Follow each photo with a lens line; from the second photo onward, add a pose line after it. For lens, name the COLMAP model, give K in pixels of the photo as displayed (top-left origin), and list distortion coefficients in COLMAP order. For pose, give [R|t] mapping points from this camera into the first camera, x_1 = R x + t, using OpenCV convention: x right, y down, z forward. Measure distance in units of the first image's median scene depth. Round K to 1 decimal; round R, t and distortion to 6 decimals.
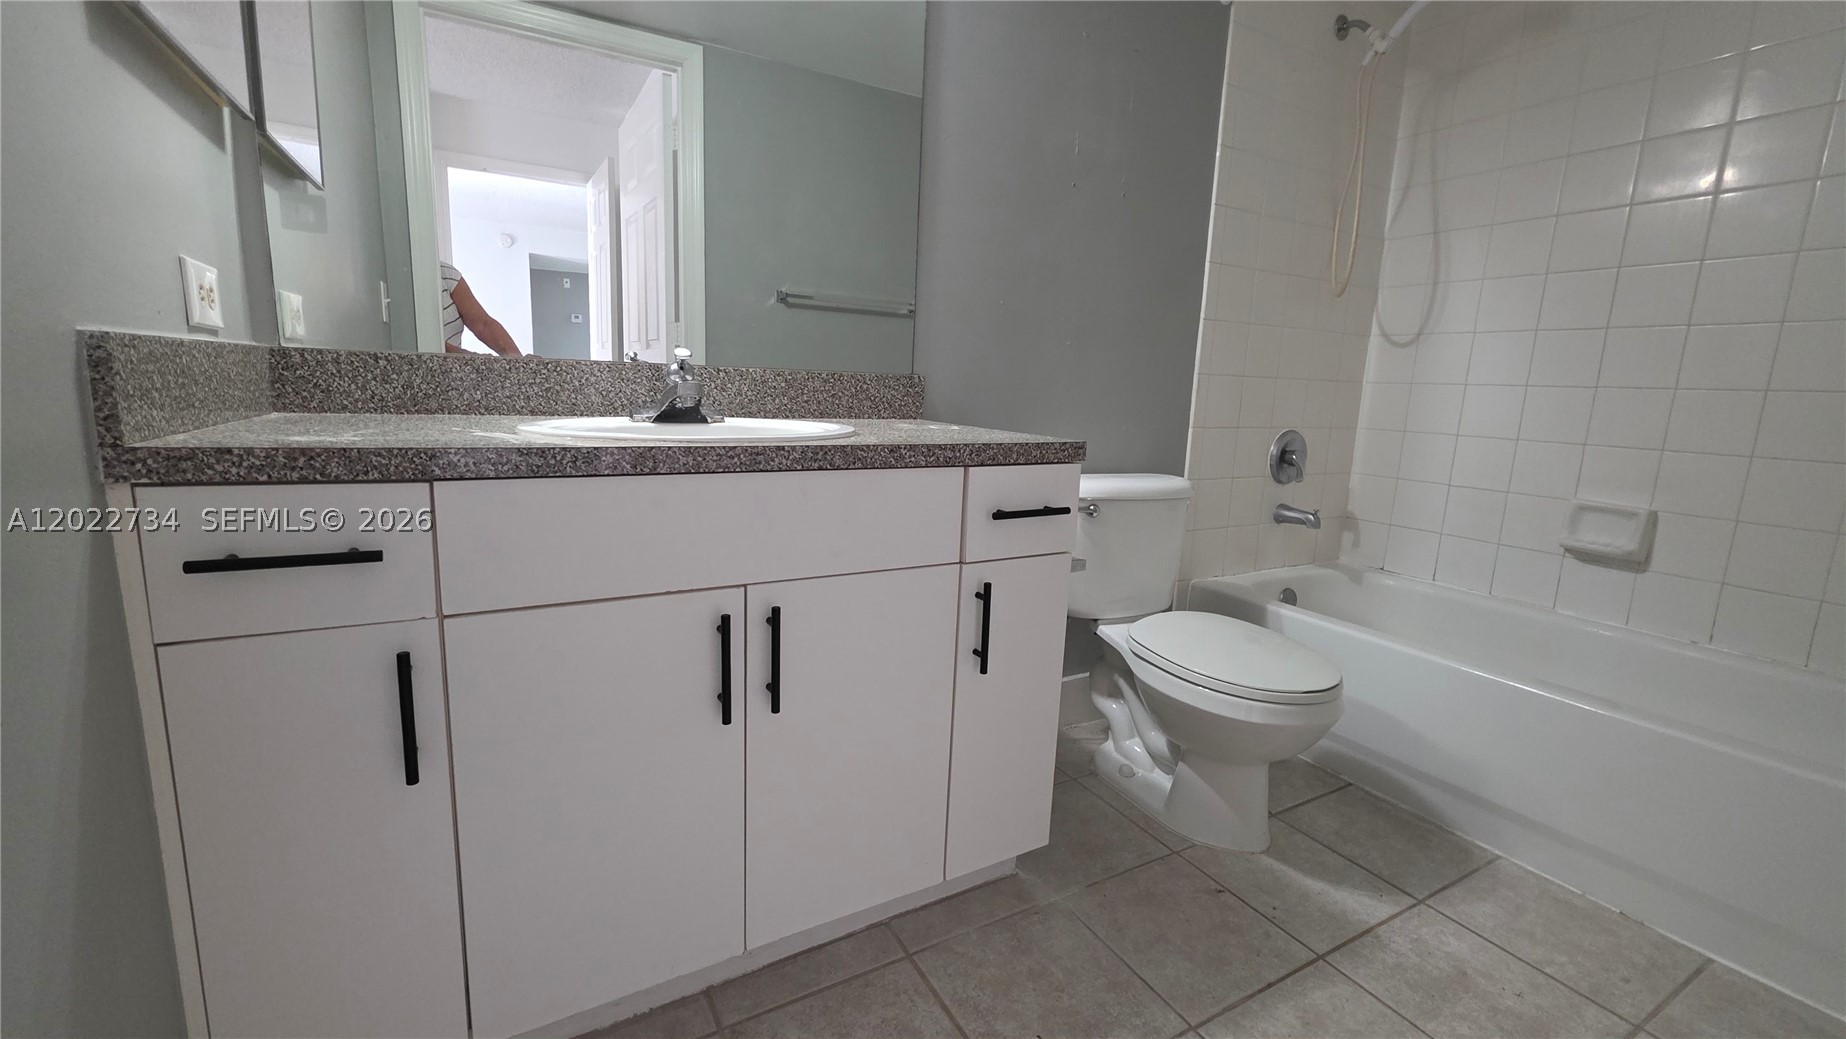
lens RADIAL K [[735.6, 0, 910.0], [0, 735.6, 509.7], [0, 0, 1]] dist [0.000414, 0.000314]
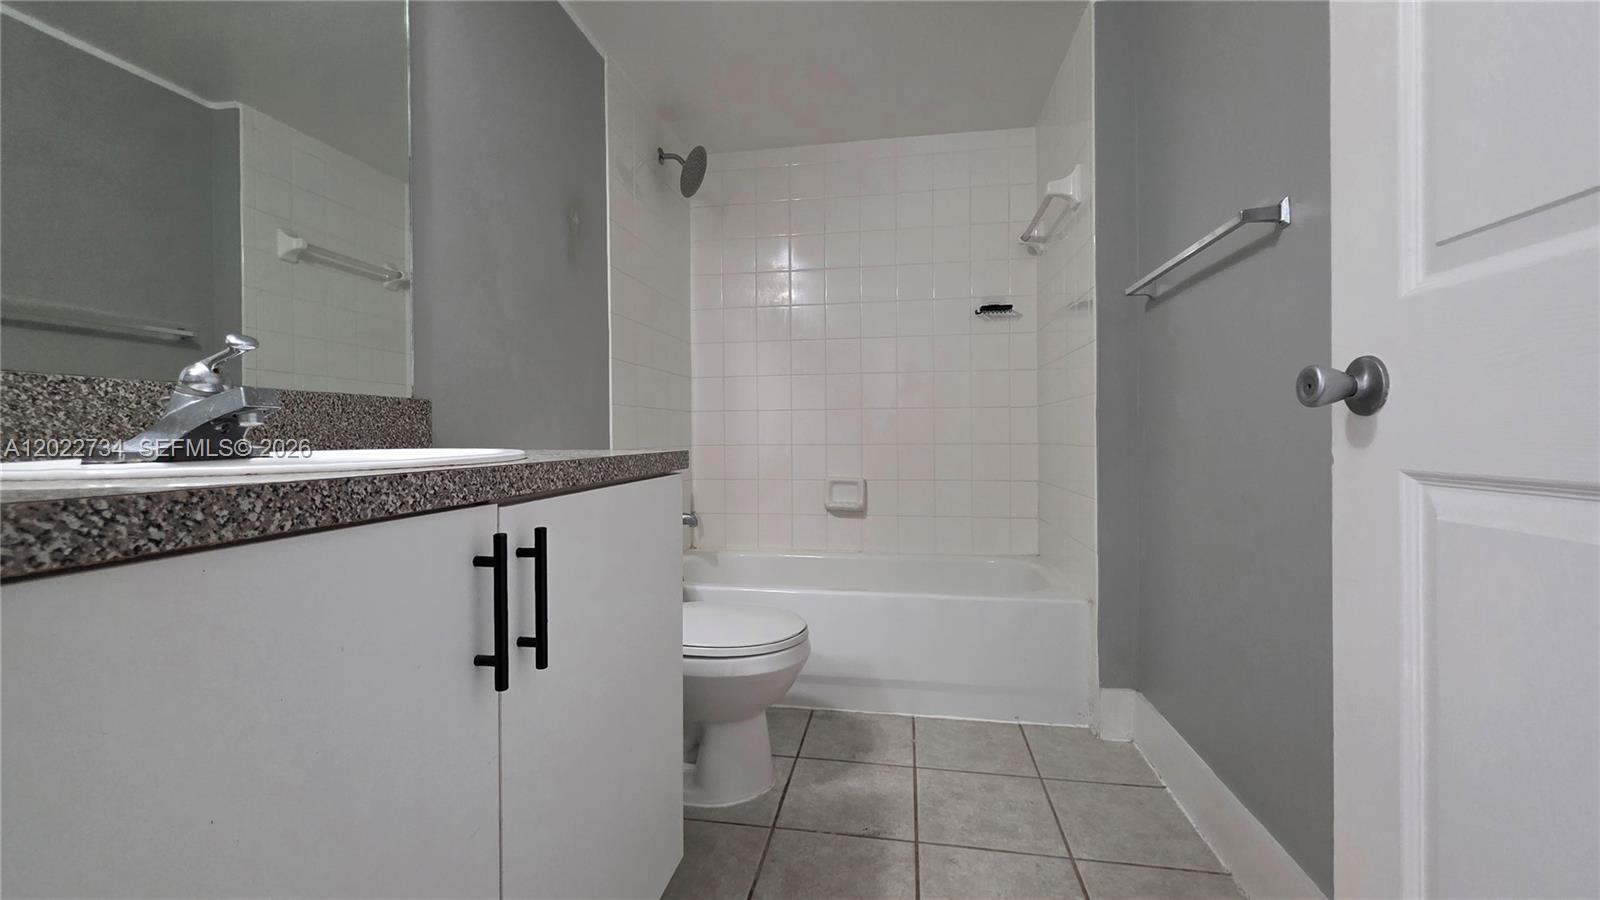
lens RADIAL K [[641.7, 0, 789.1], [0, 641.7, 440.6], [0, 0, 1]] dist [0.000161, -0.000303]
pose [[0.632507, -0.045948, 0.773190, -0.233549], [0.151469, 0.986303, -0.065297, -0.015550], [-0.759600, 0.158415, 0.630804, 0.179218]]
